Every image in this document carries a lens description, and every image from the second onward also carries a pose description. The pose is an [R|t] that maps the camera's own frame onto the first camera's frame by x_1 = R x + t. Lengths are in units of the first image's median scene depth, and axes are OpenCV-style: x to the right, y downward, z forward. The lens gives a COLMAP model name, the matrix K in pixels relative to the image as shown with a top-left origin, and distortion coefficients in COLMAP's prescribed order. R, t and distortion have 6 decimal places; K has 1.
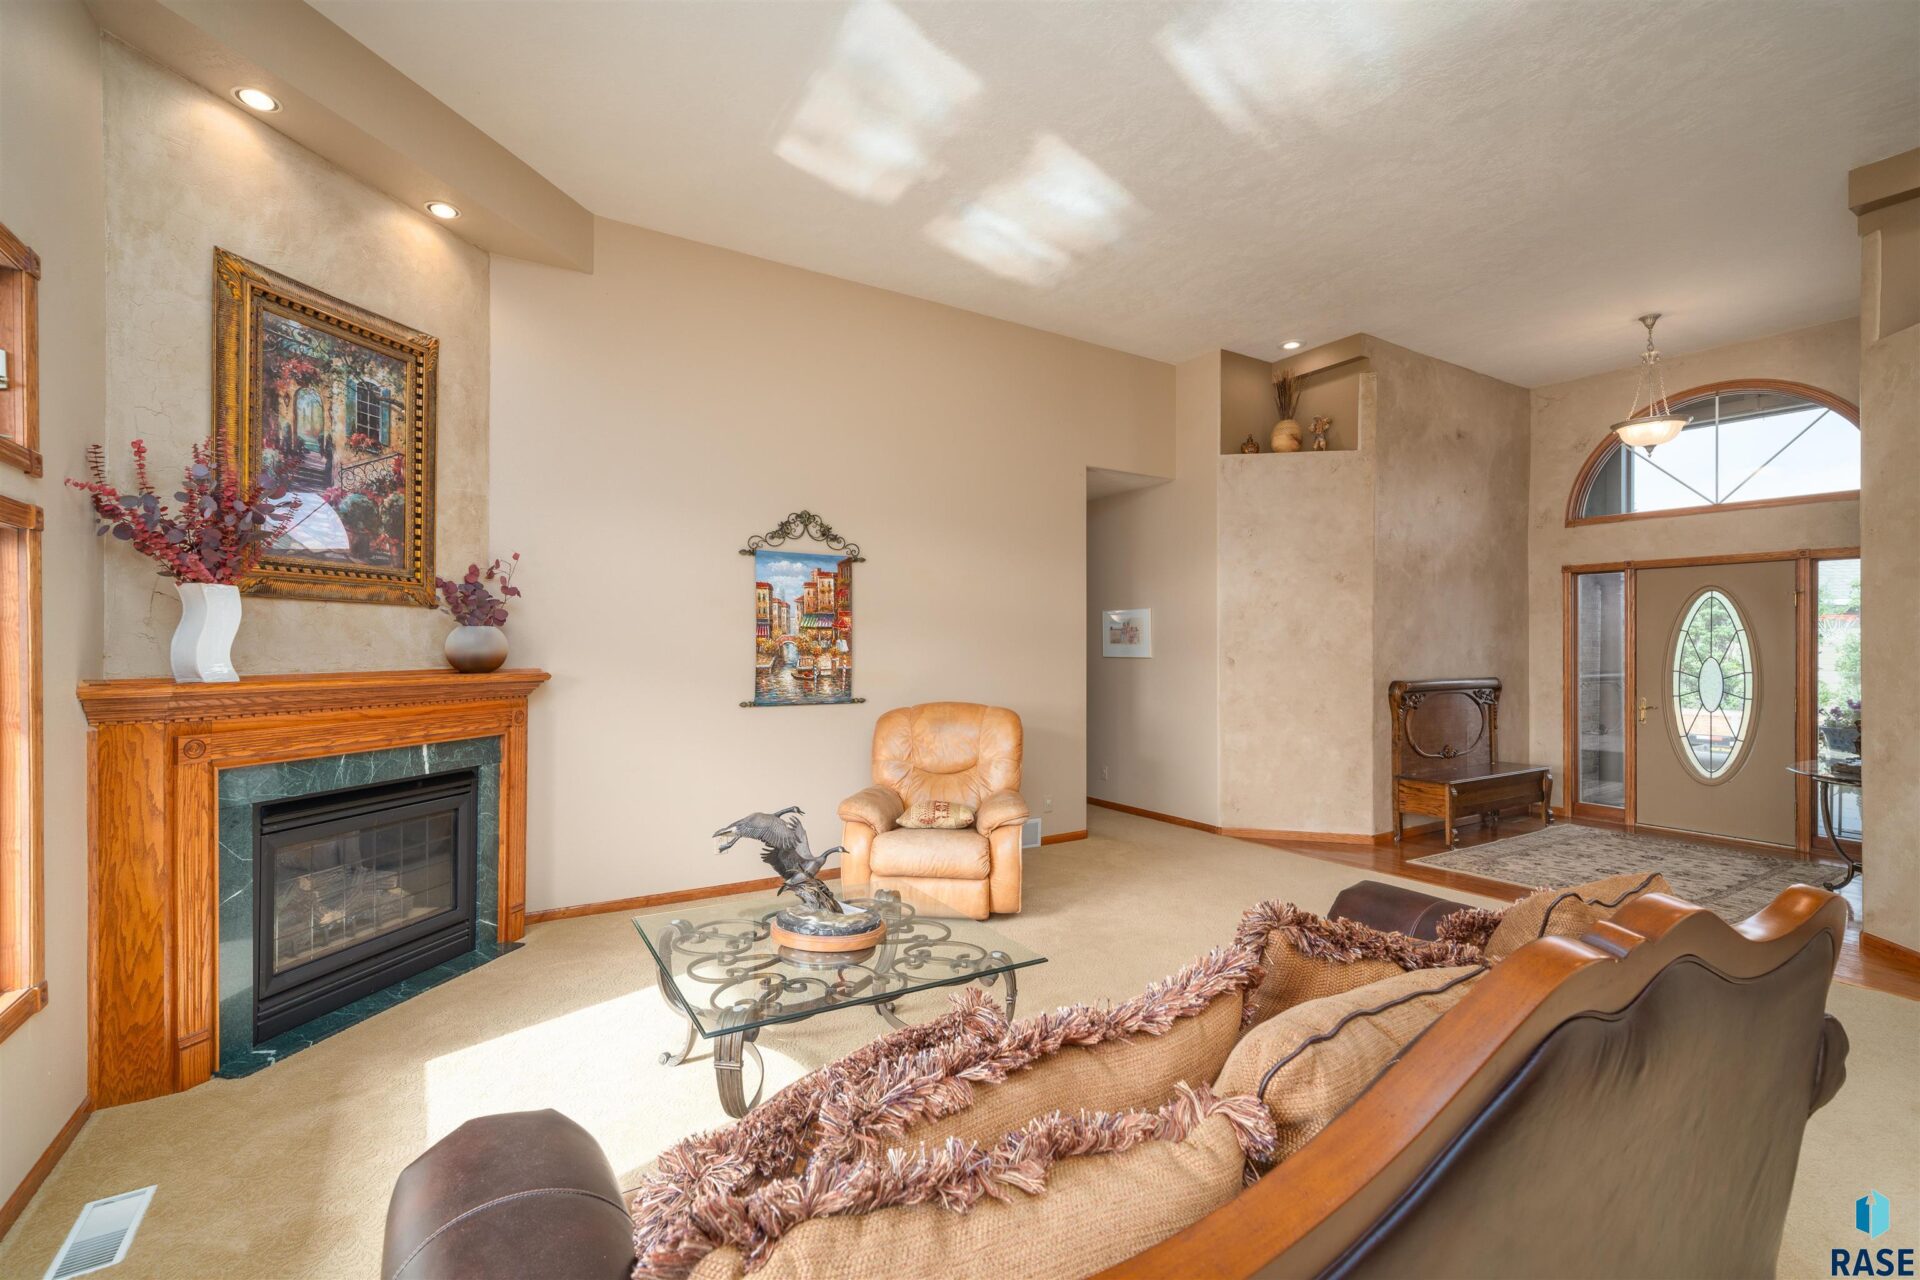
lens RADIAL K [[862.5, 0, 954.2], [0, 862.5, 642.9], [0, 0, 1]] dist [-0.001689, -0.000206]
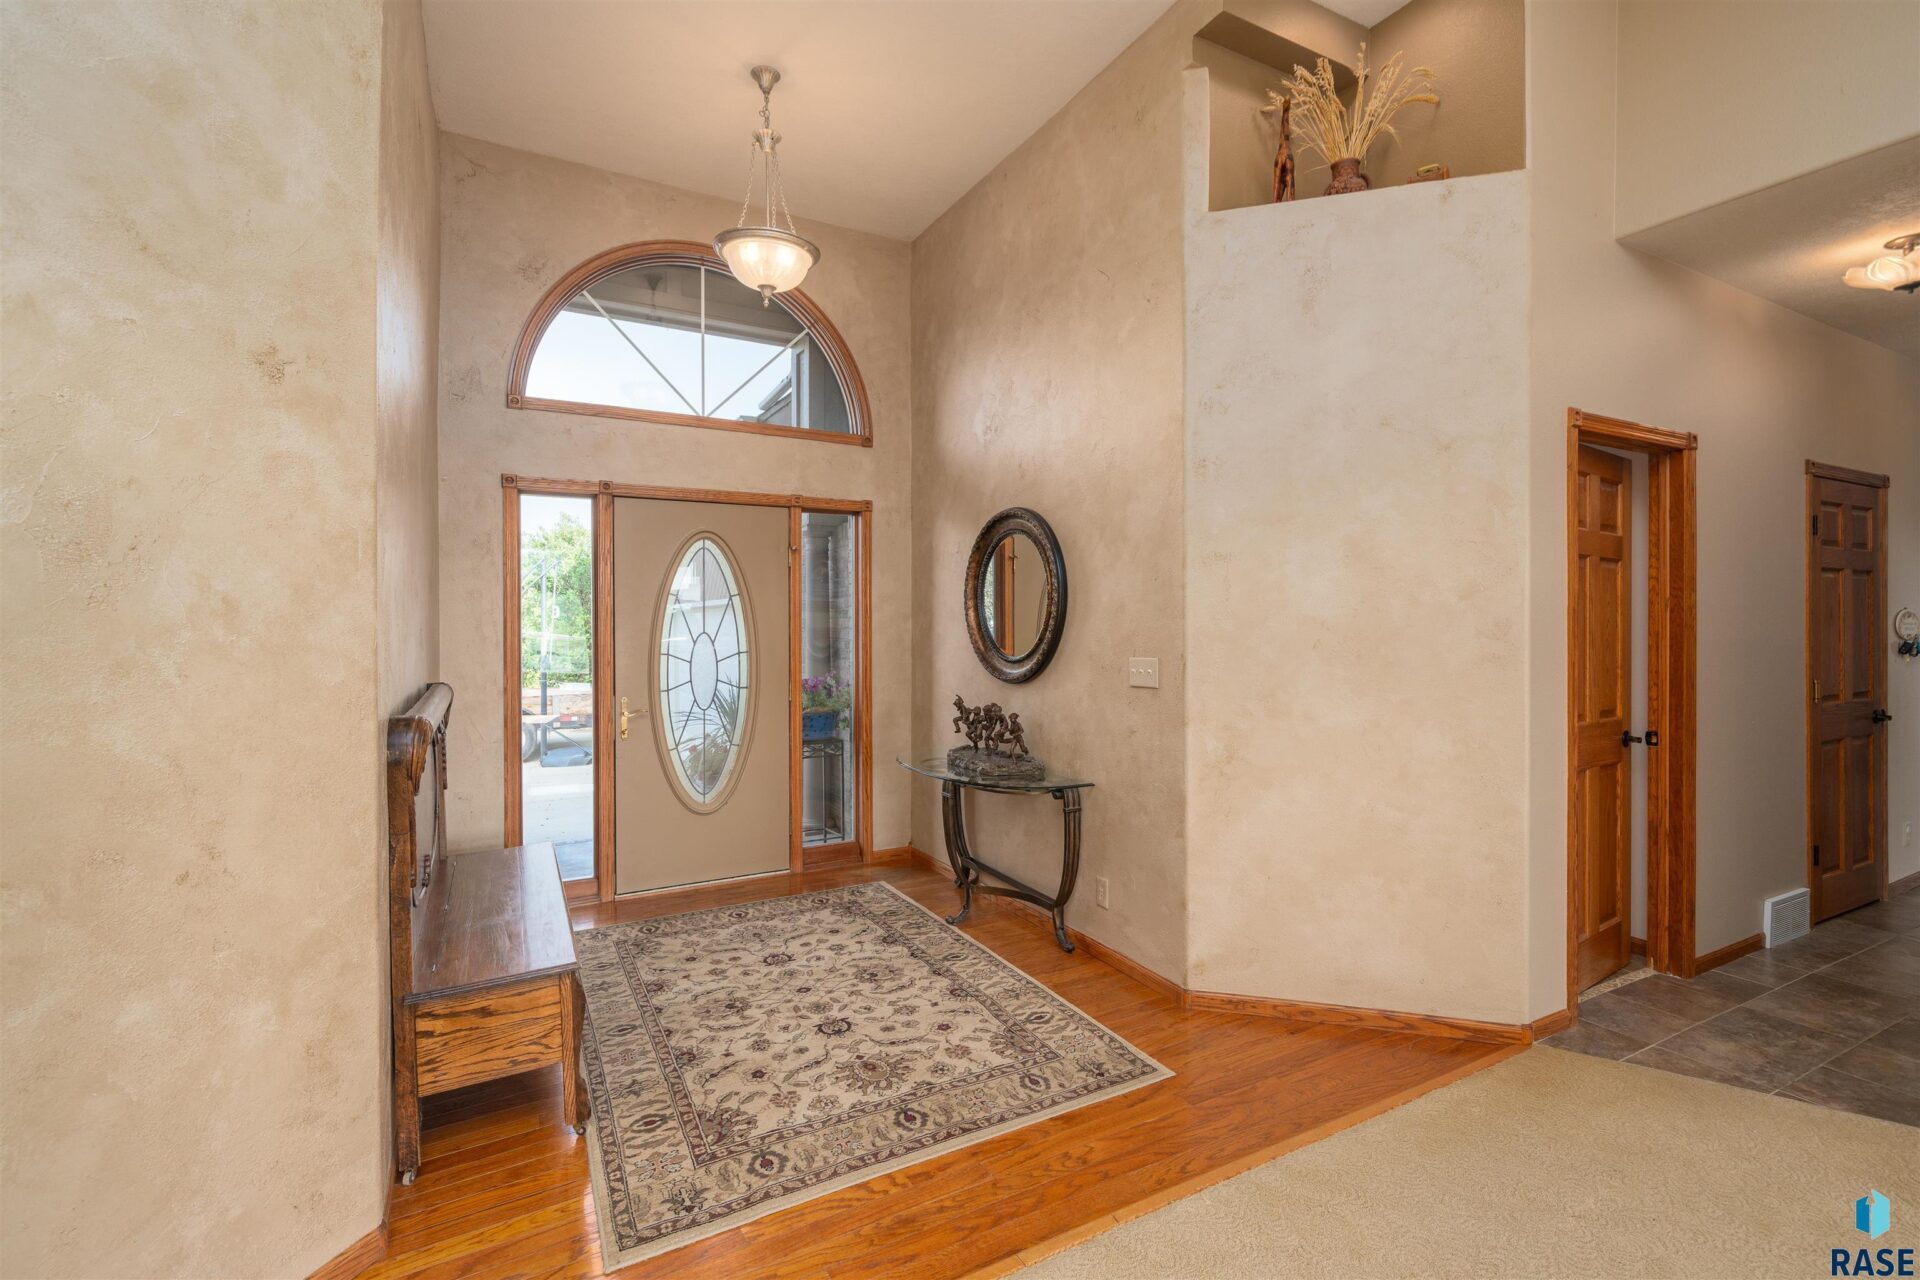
lens RADIAL K [[862.5, 0, 952.5], [0, 862.5, 629.9], [0, 0, 1]] dist [-0.001689, -0.000206]
pose [[0.073892, -0.014728, 0.997157, 0.190317], [0.001267, 0.999892, 0.014674, 0.004414], [-0.997265, 0.000179, 0.073903, 0.759812]]
